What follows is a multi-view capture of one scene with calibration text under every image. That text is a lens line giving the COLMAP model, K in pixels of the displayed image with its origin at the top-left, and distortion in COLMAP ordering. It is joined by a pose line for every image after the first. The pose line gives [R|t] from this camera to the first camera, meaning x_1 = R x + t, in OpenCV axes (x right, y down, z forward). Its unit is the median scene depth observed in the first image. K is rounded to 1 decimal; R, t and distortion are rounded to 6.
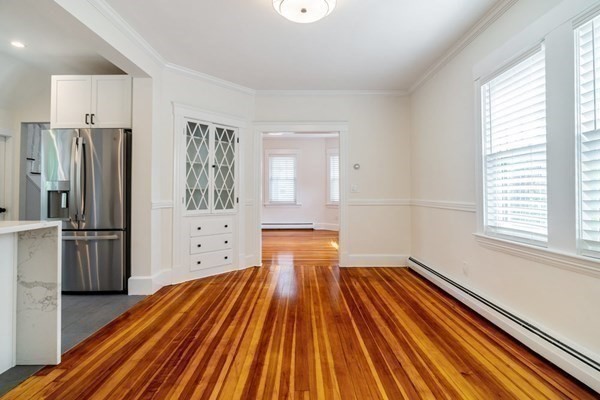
lens RADIAL K [[307.7, 0, 296.6], [0, 307.7, 189.7], [0, 0, 1]] dist [-0.001028, 0.000067]
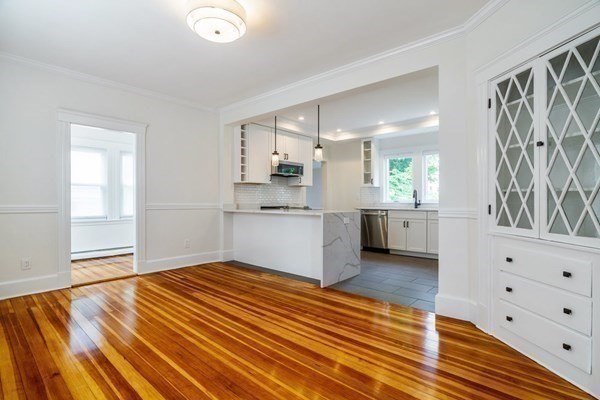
lens RADIAL K [[295.9, 0, 302.8], [0, 295.9, 201.4], [0, 0, 1]] dist [-0.000118, 0.000486]
pose [[-0.649857, 0.006998, -0.760024, 0.425986], [0.008509, 0.999962, 0.001932, 0.014408], [0.760008, -0.005212, -0.649892, 1.278822]]
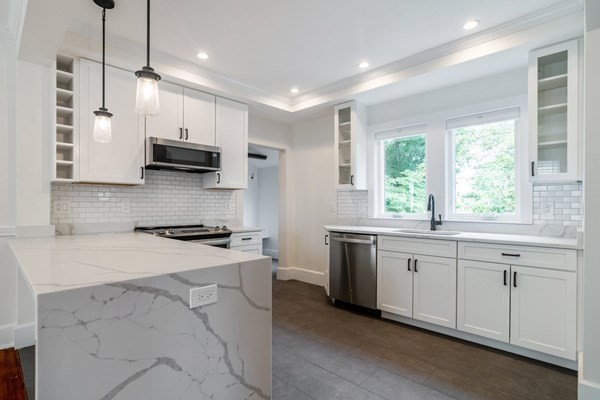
lens RADIAL K [[301.0, 0, 300.3], [0, 301.0, 205.6], [0, 0, 1]] dist [-0.005208, -0.000378]
pose [[-0.688493, 0.004708, -0.725227, -0.426529], [0.008738, 0.999960, -0.001804, -0.016607], [0.725190, -0.007579, -0.688507, 0.977893]]
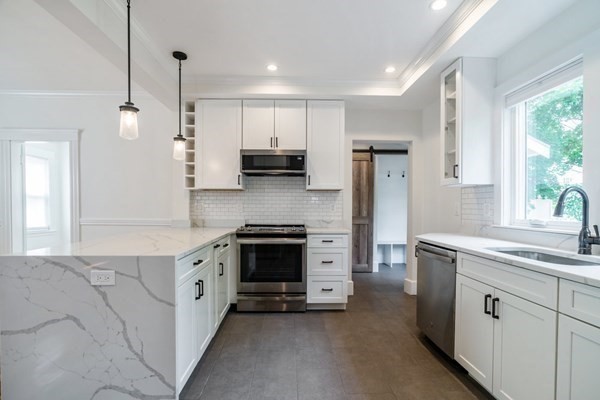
lens RADIAL K [[296.4, 0, 299.5], [0, 296.4, 211.3], [0, 0, 1]] dist [-0.004238, 0.000736]
pose [[-0.998997, 0.002066, -0.044732, -0.917355], [0.001668, 0.999959, 0.008931, -0.013870], [0.044749, 0.008847, -0.998959, 1.112879]]
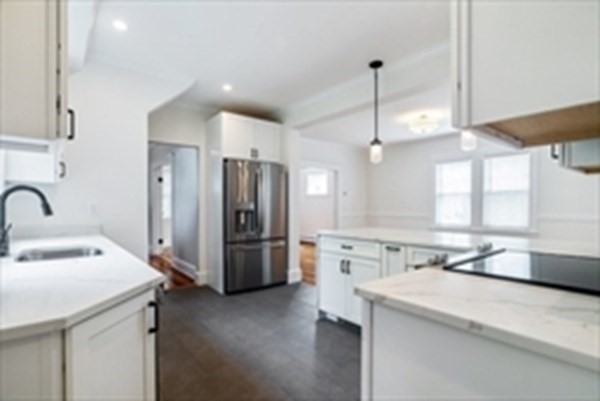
lens RADIAL K [[293.3, 0, 301.7], [0, 293.3, 205.3], [0, 0, 1]] dist [-0.001426, 0.000133]
pose [[0.766626, 0.000479, 0.642094, -1.369075], [-0.005245, 0.999971, 0.005517, -0.023152], [-0.642072, -0.007597, 0.766606, -0.066302]]
